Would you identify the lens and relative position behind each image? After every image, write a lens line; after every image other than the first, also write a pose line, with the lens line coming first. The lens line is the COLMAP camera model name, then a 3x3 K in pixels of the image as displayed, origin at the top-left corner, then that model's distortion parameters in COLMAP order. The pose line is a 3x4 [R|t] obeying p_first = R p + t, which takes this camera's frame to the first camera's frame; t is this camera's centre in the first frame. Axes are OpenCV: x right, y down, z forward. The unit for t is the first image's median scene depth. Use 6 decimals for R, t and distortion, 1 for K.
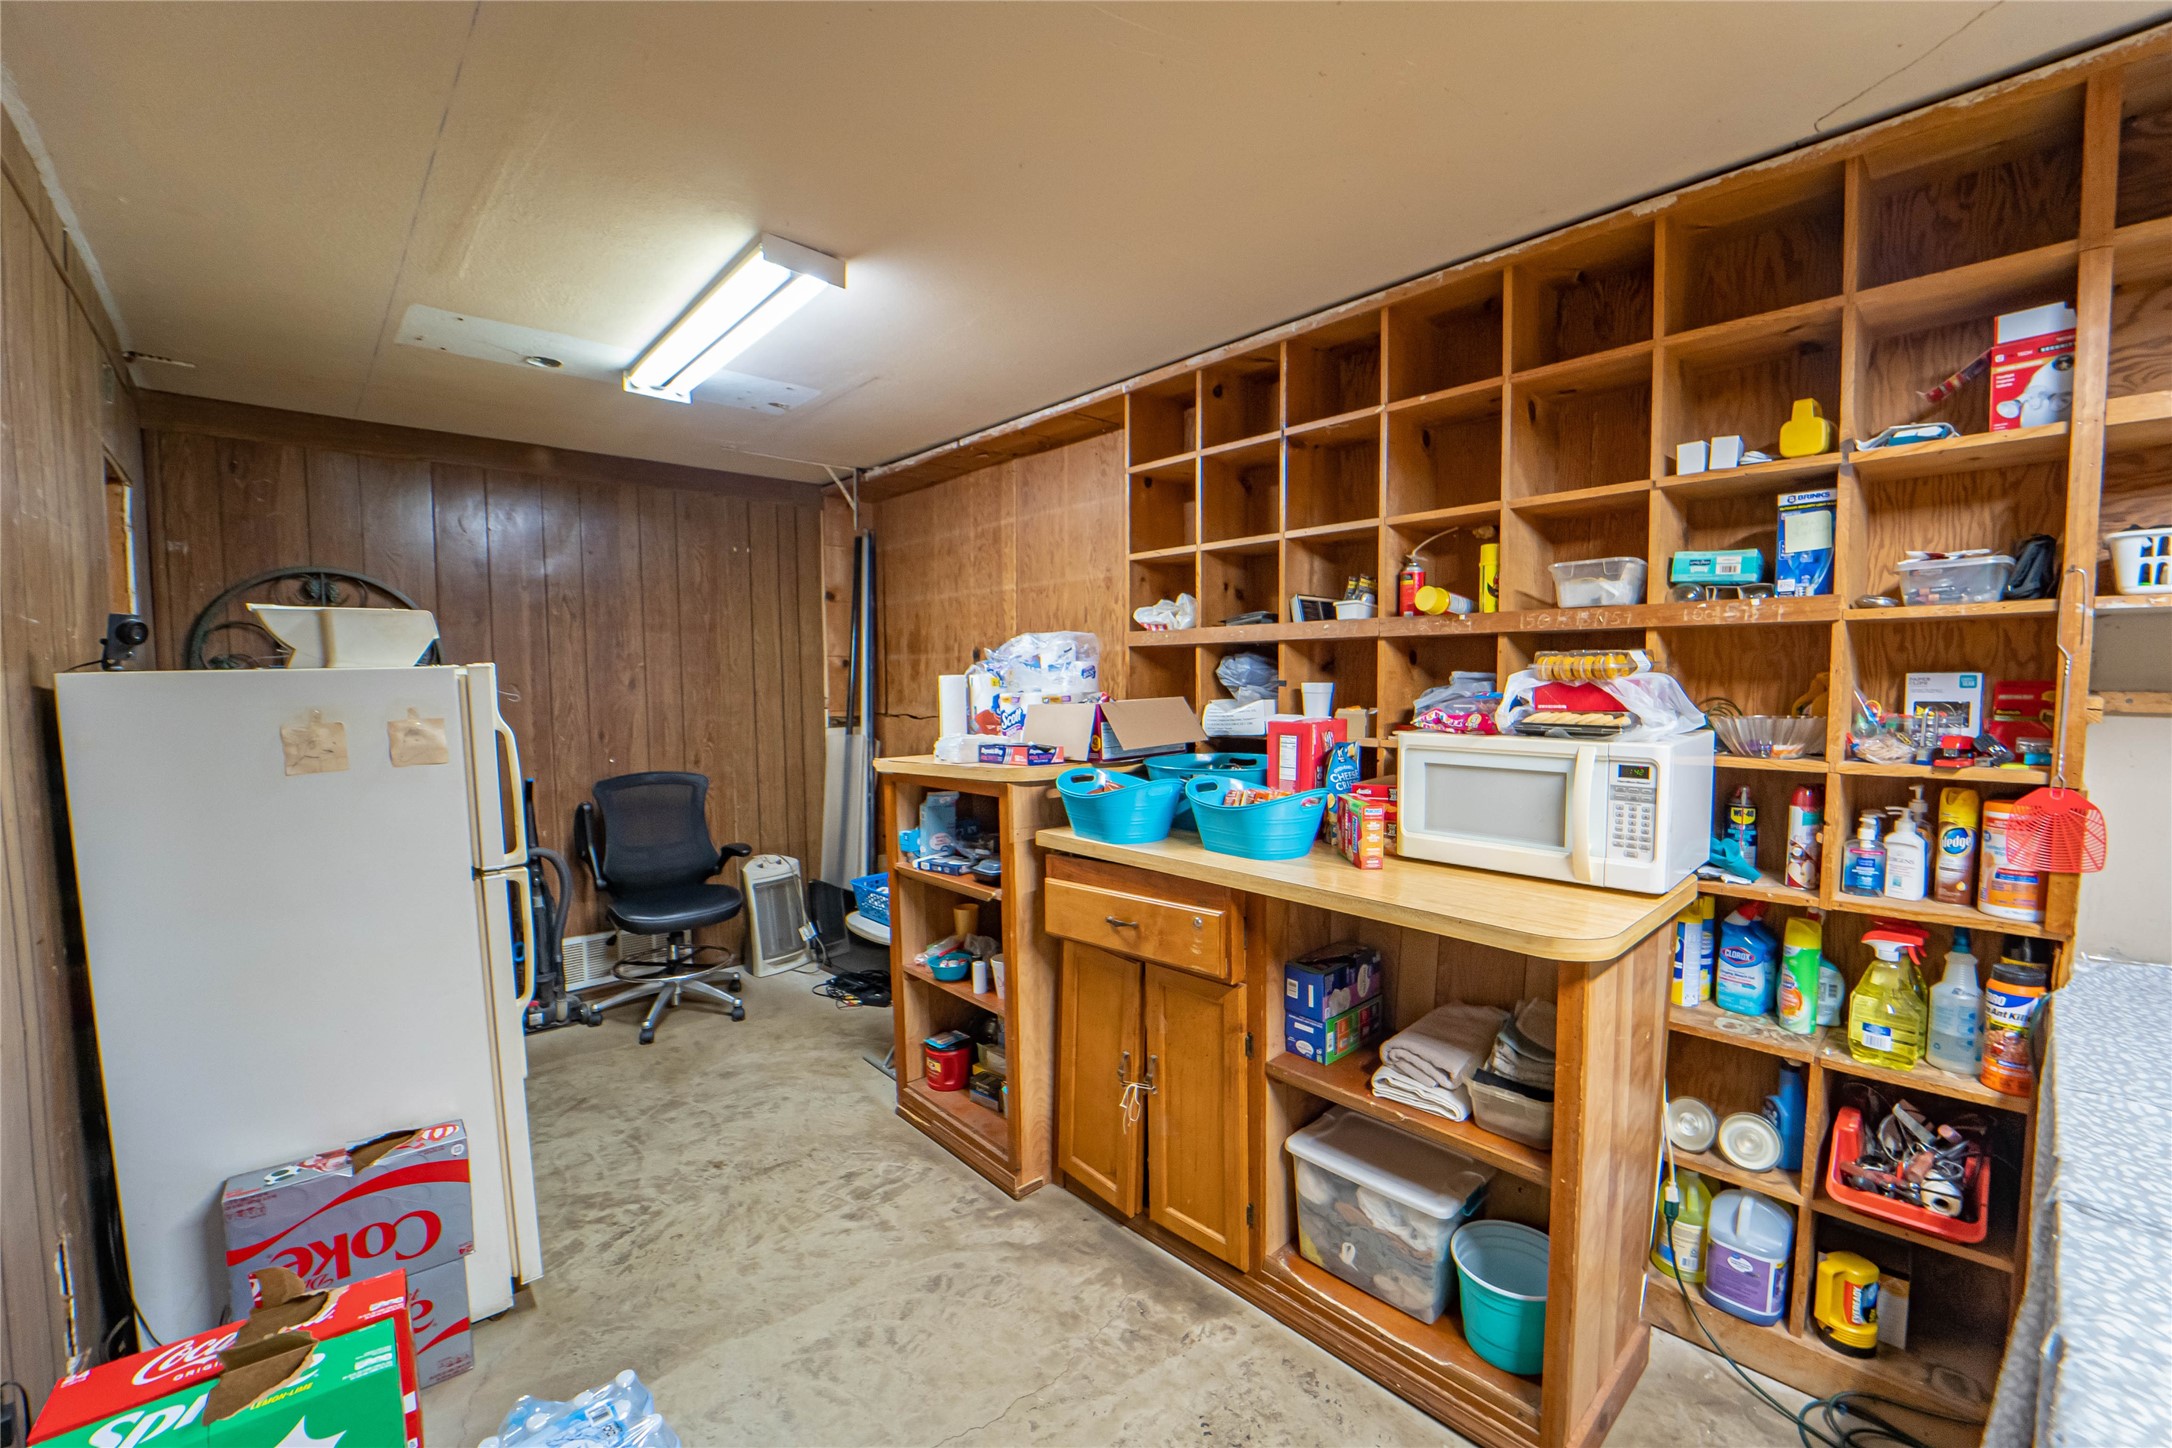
lens RADIAL K [[881.0, 0, 1091.8], [0, 881.0, 727.5], [0, 0, 1]] dist [-0.021221, -0.000346]
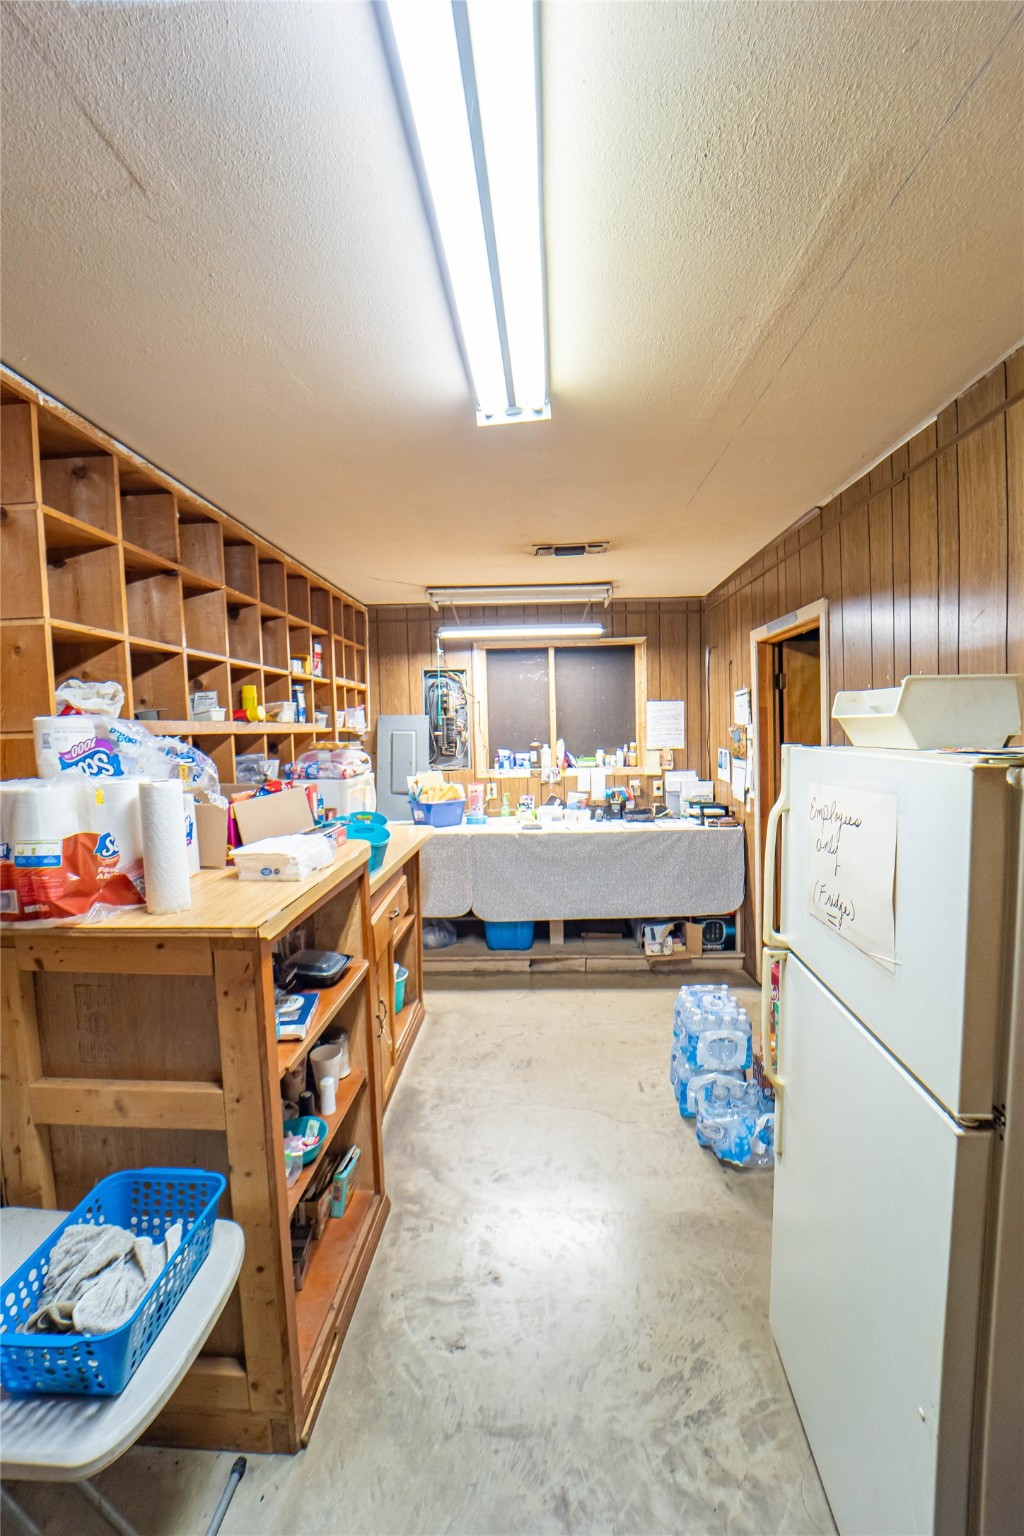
lens RADIAL K [[623.0, 0, 517.7], [0, 623.0, 769.2], [0, 0, 1]] dist [-0.021221, -0.000346]
pose [[-0.707803, -0.014495, 0.706261, -0.800427], [0.075520, 0.992507, 0.096054, -0.109820], [-0.702362, 0.121324, -0.701405, 1.420012]]
